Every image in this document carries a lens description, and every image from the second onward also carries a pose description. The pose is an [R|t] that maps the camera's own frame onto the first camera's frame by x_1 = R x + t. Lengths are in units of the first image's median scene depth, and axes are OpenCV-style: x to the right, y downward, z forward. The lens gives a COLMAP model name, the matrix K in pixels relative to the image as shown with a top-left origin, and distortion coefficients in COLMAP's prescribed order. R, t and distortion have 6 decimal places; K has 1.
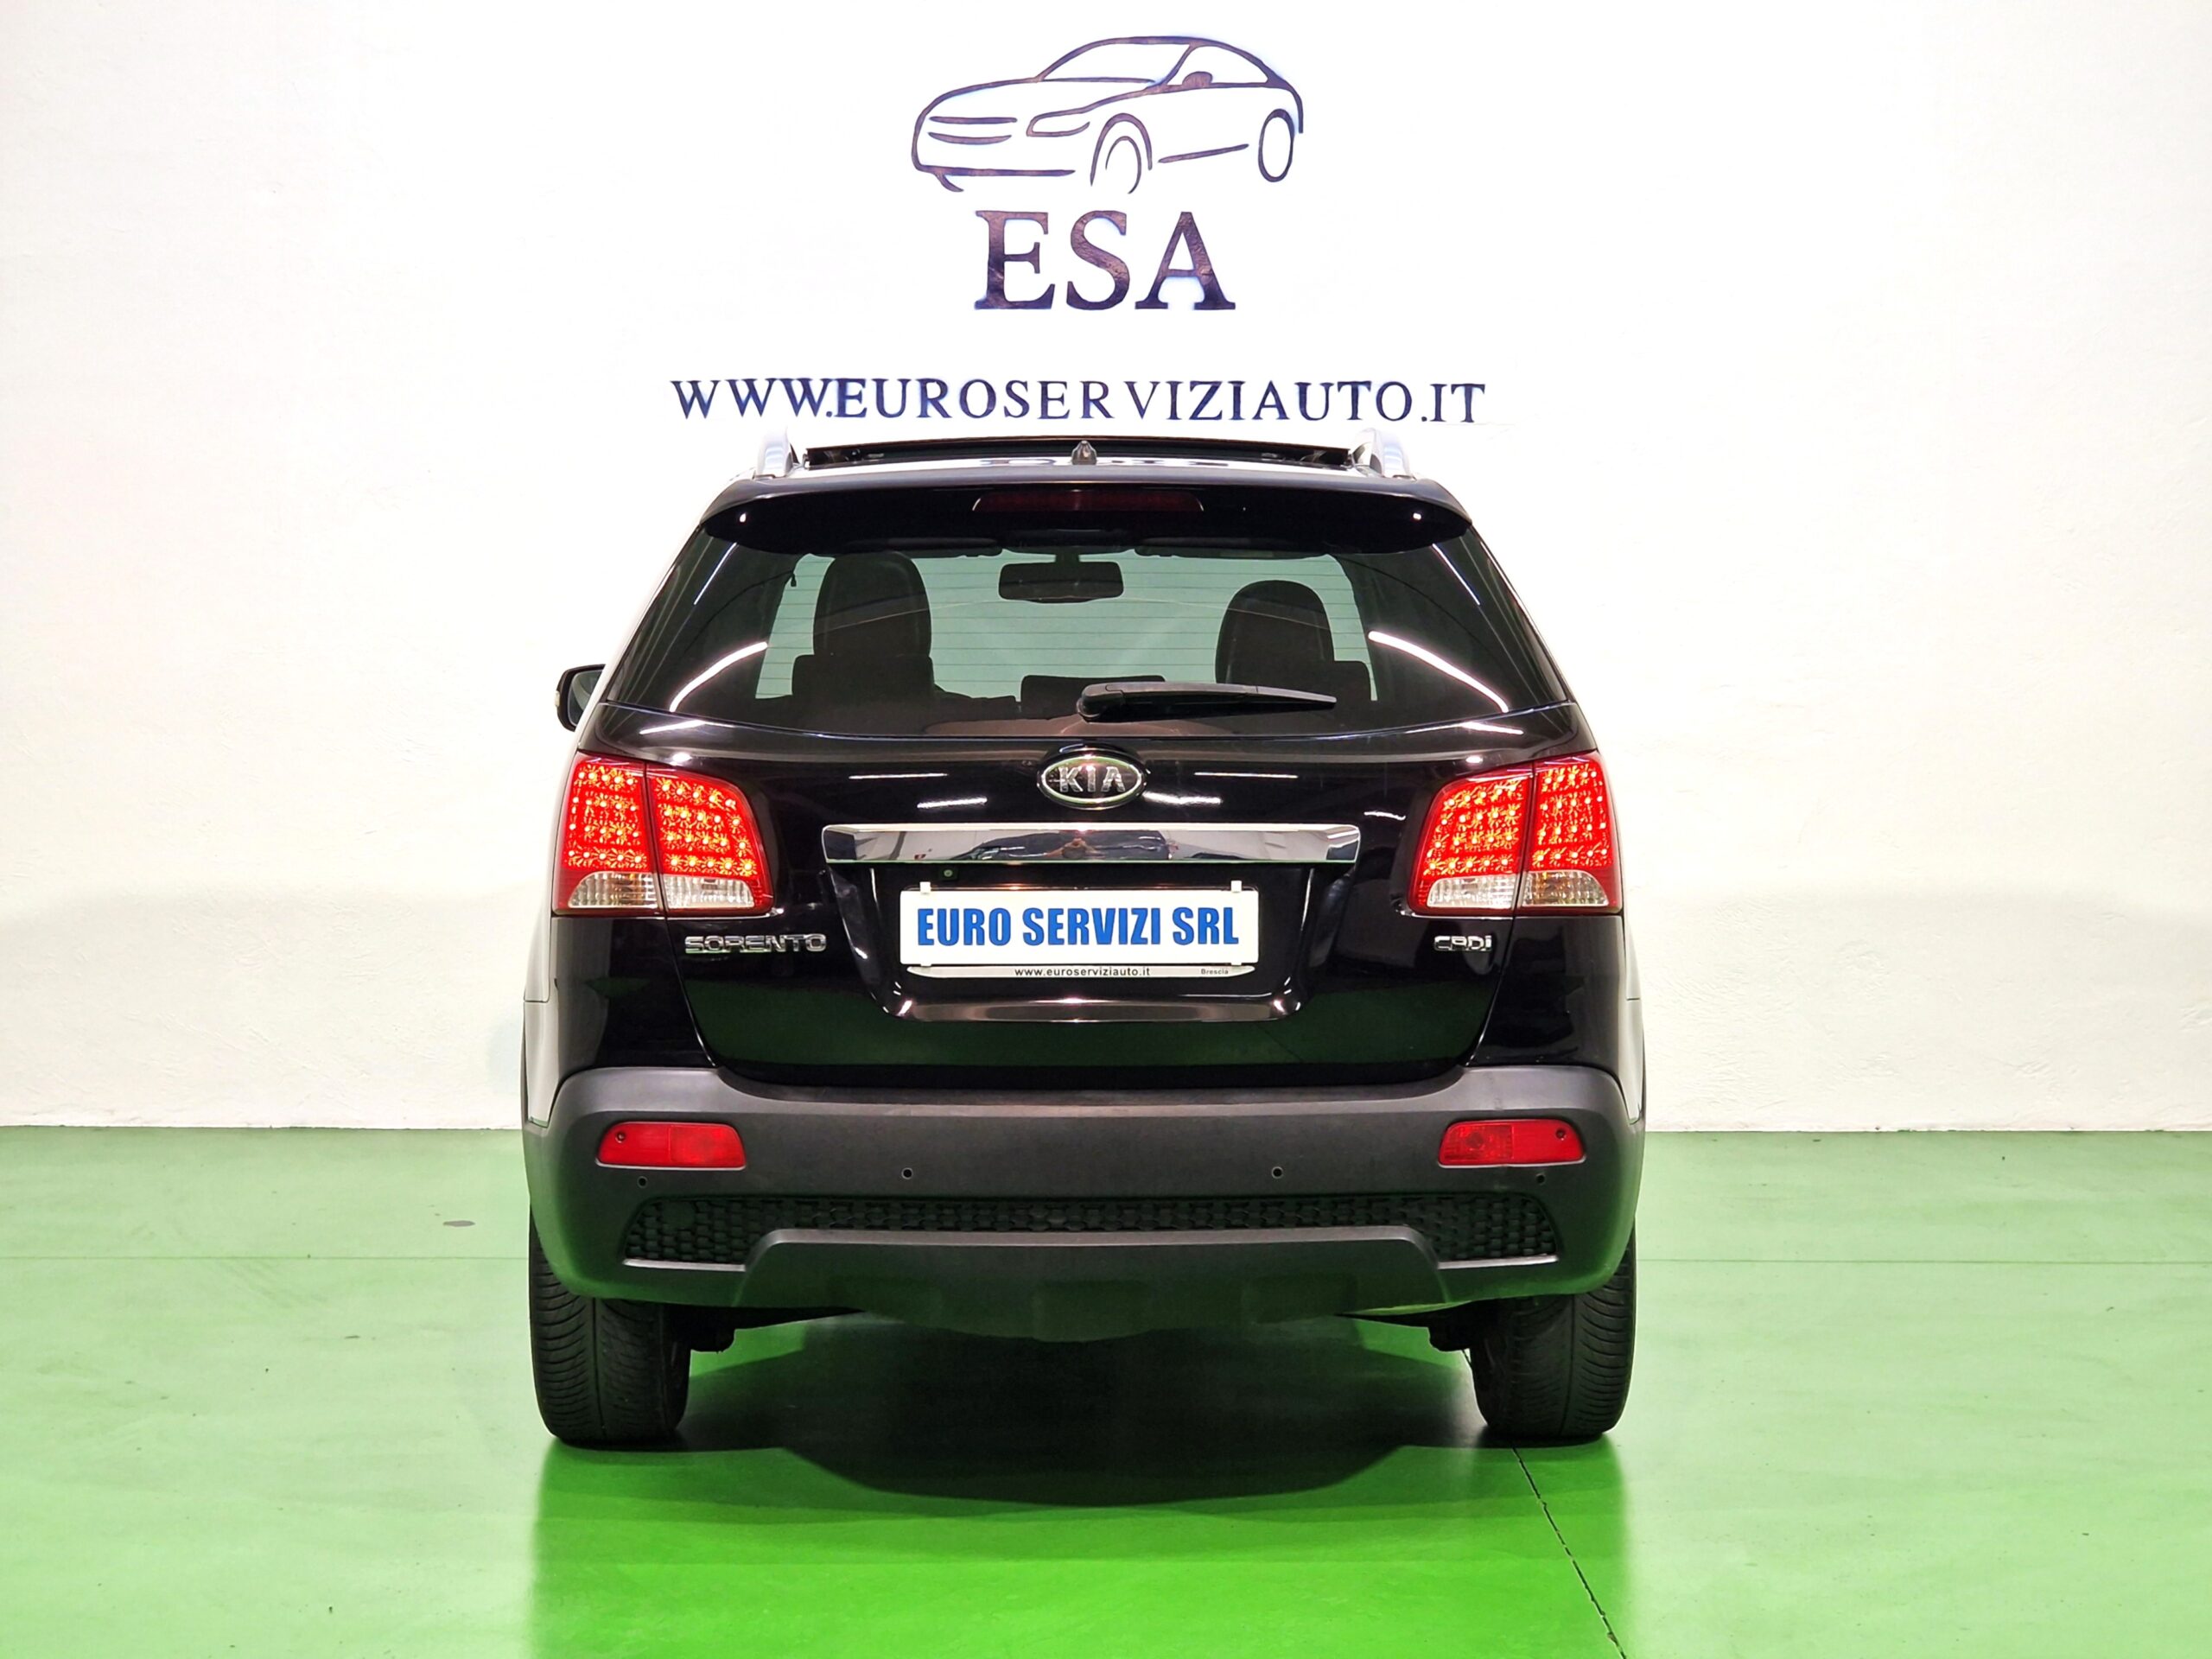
lens RADIAL K [[4241.7, 0, 1100.4], [0, 4241.7, 833.2], [0, 0, 1]] dist [-0.017663, 0.000000]
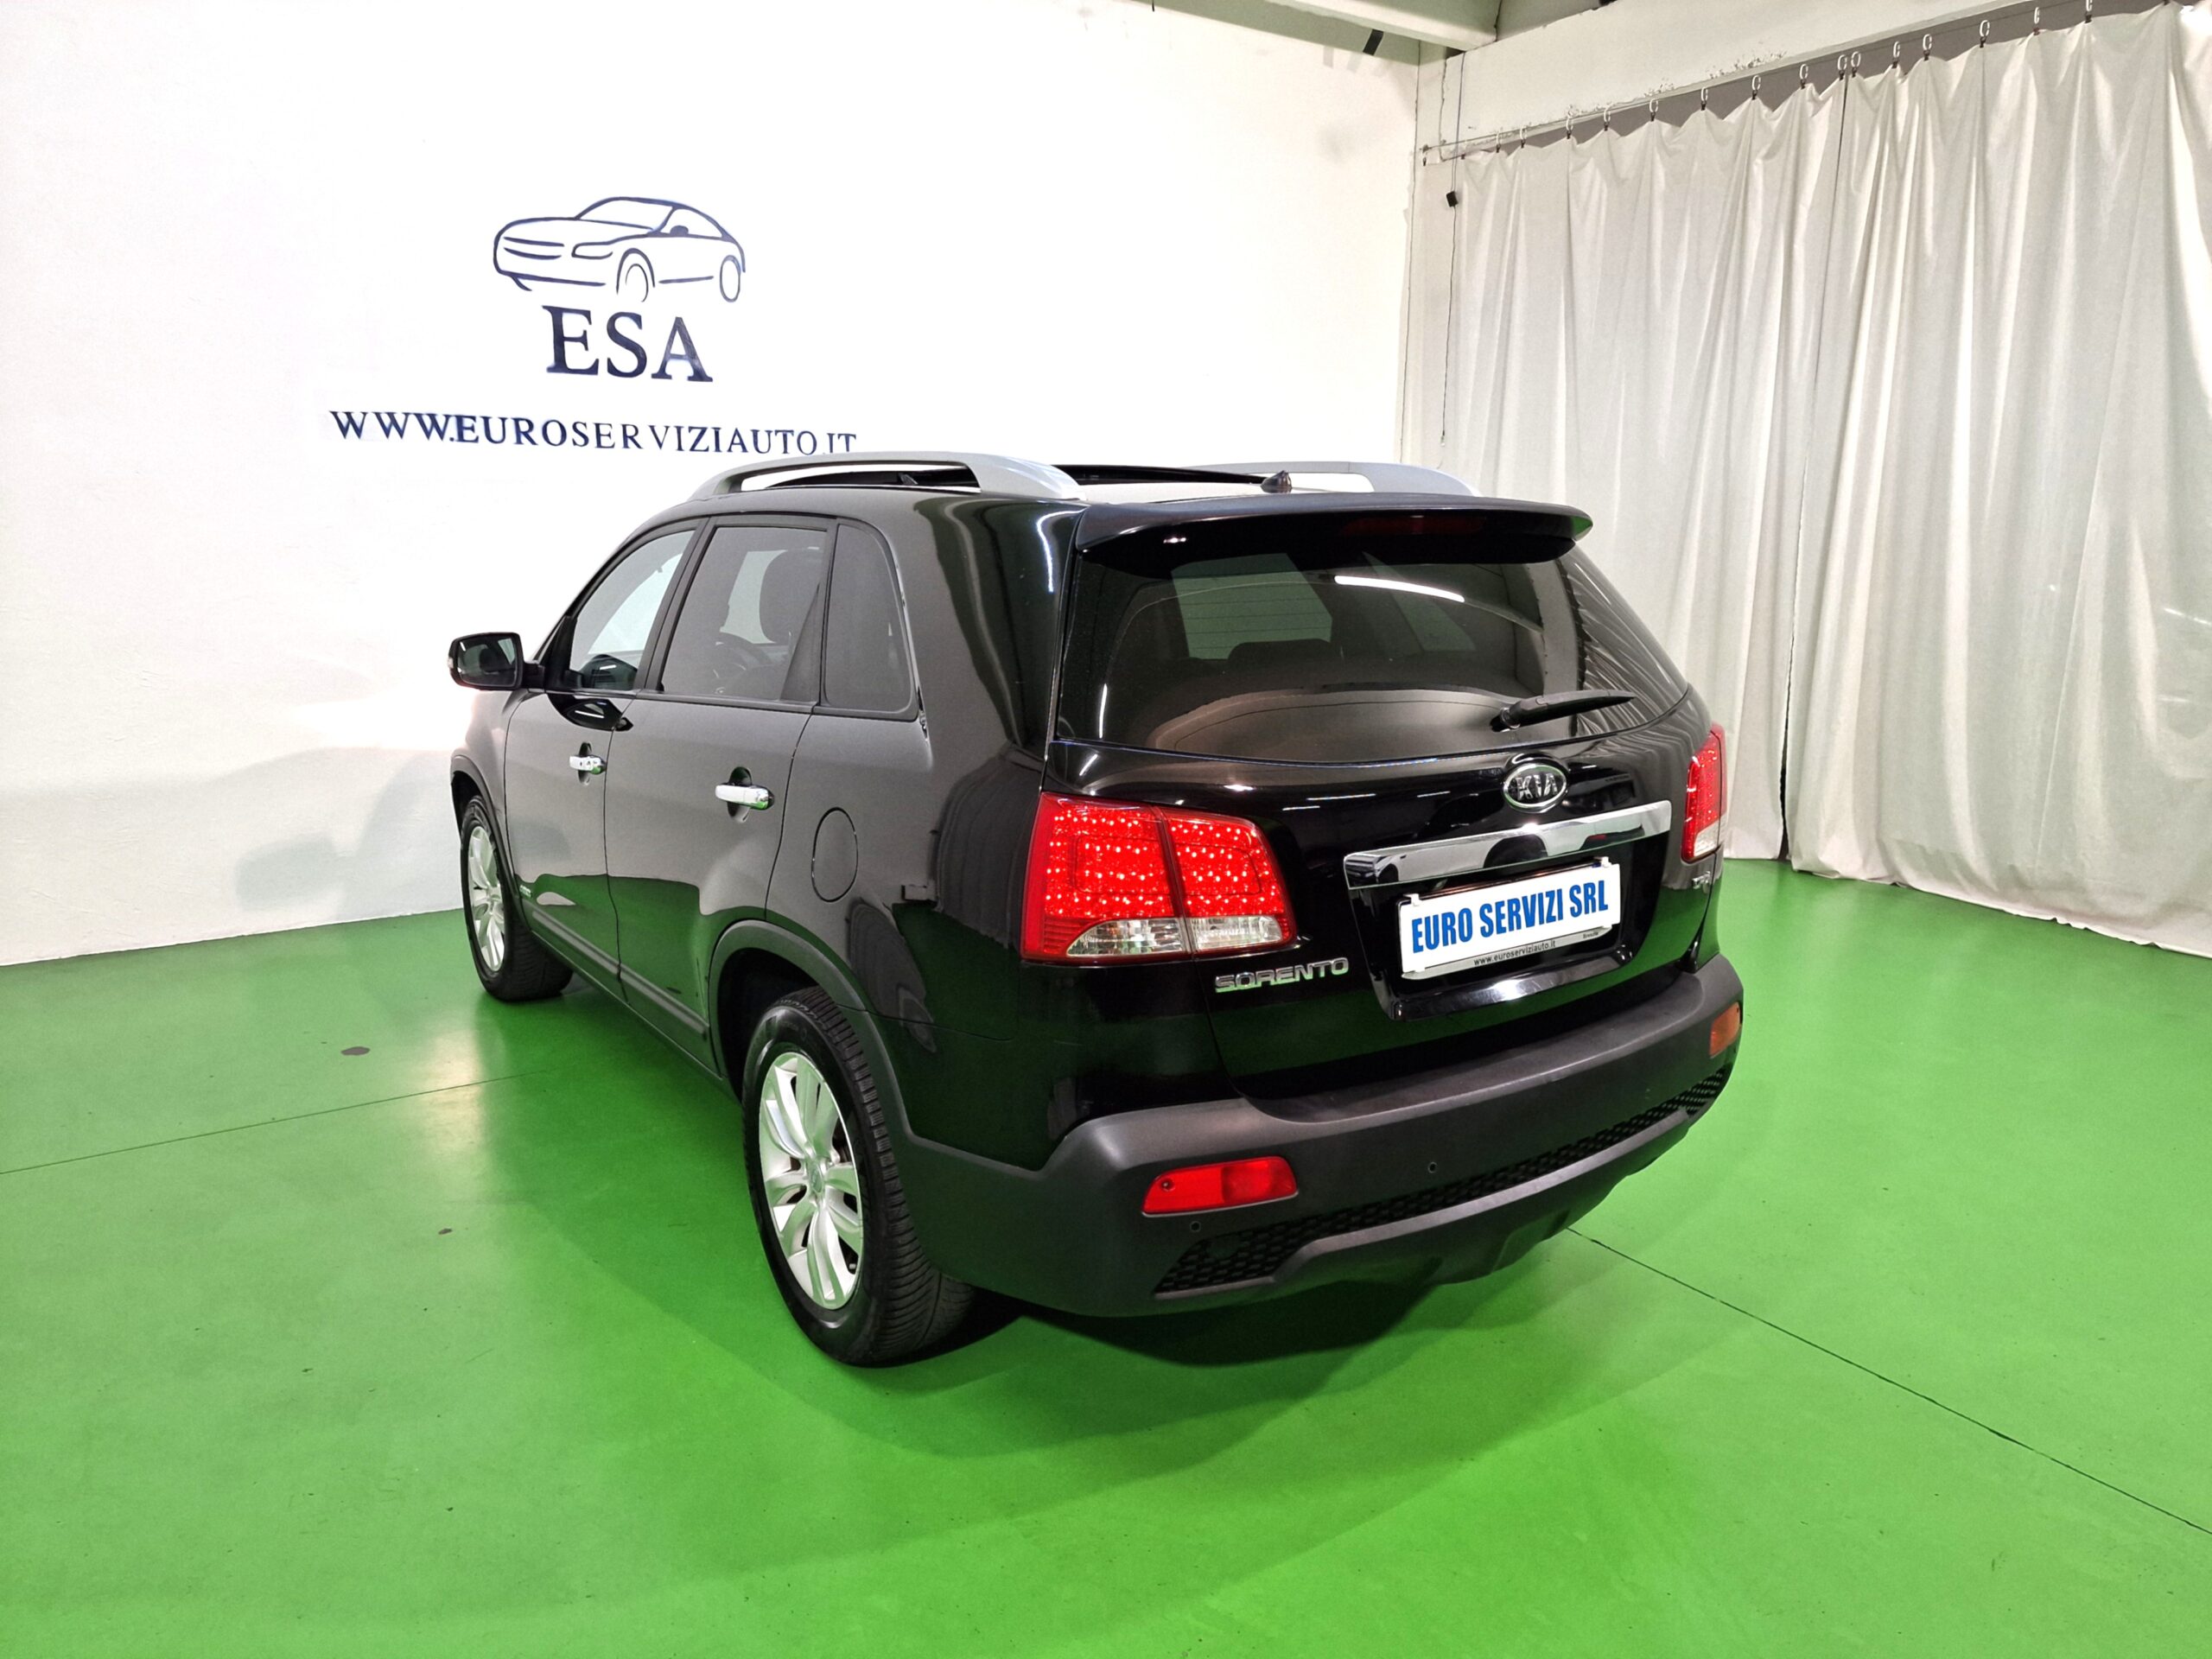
lens RADIAL K [[1484.4, 0, 1121.0], [0, 1484.4, 849.6], [0, 0, 1]] dist [0.032658, -0.033519]
pose [[0.831679, -0.116992, 0.542792, -0.171427], [0.031022, 0.985814, 0.164947, -0.035627], [-0.554390, -0.120344, 0.823510, 0.416818]]
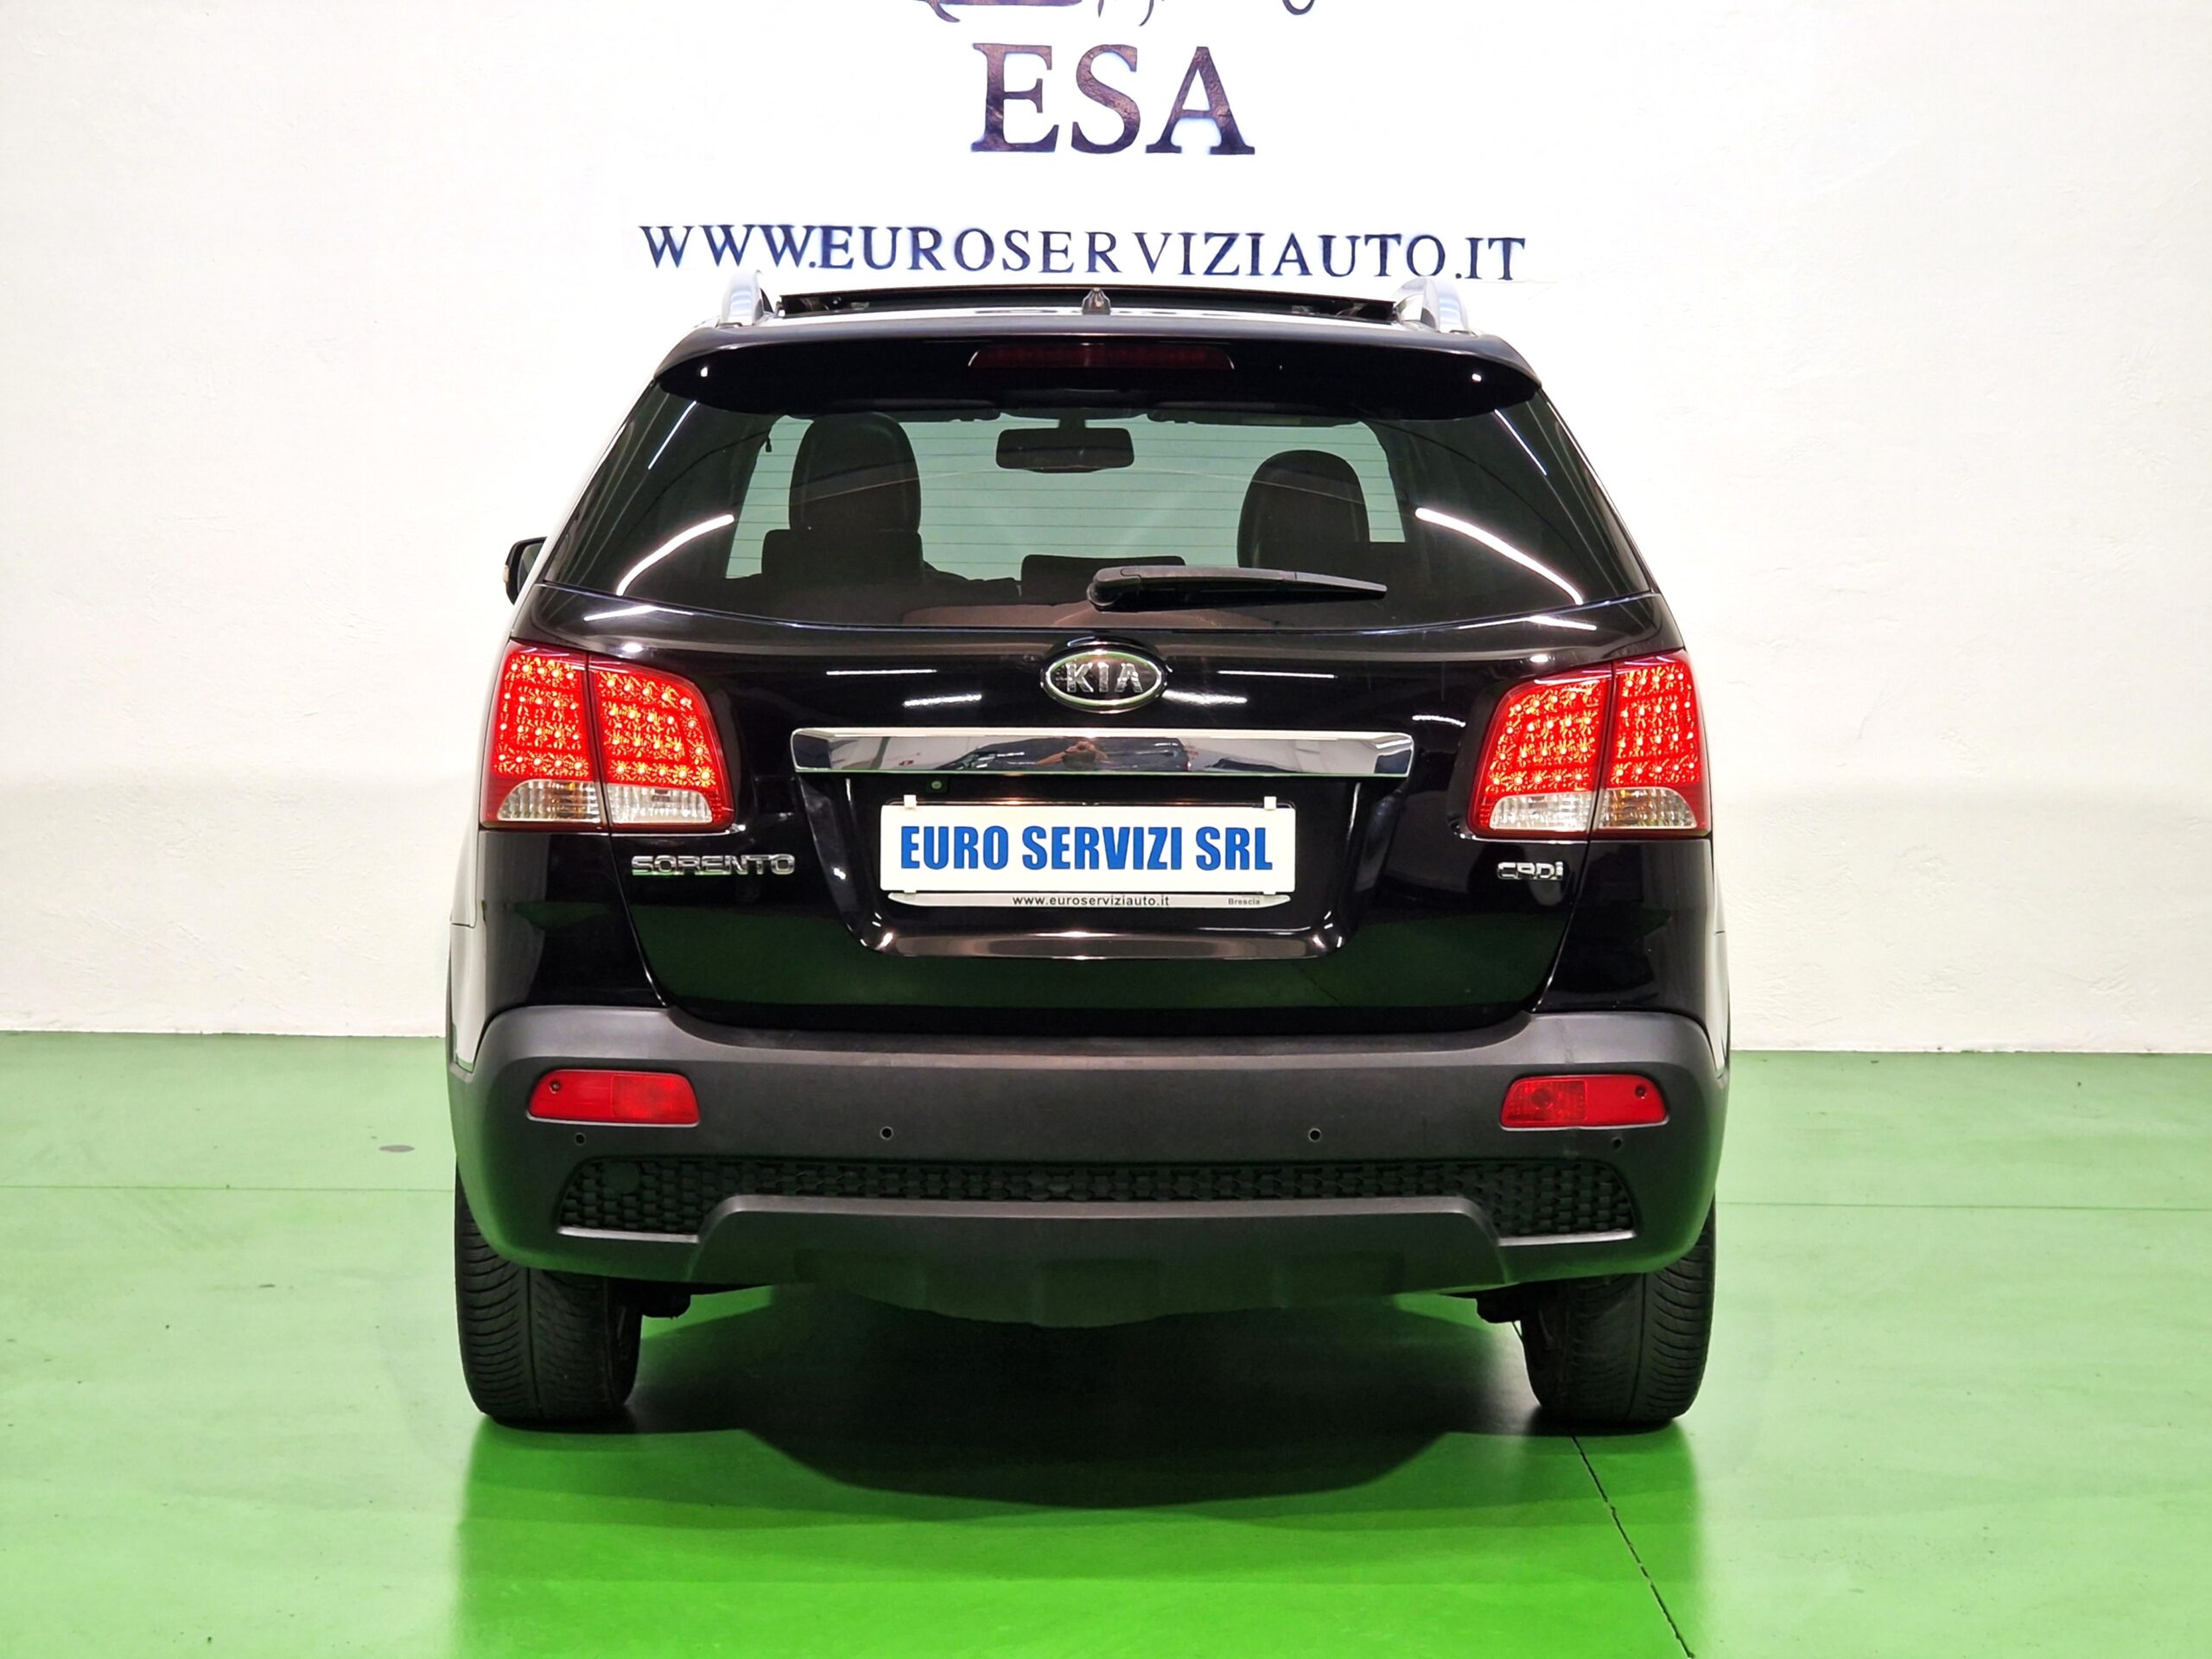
lens RADIAL K [[4241.7, 0, 1124.9], [0, 4241.7, 811.2], [0, 0, 1]] dist [-0.017663, 0.000000]
pose [[0.999927, 0.008881, 0.008164, -0.002573], [-0.009087, 0.999633, 0.025538, -0.004353], [-0.007934, -0.025611, 0.999641, 0.077062]]
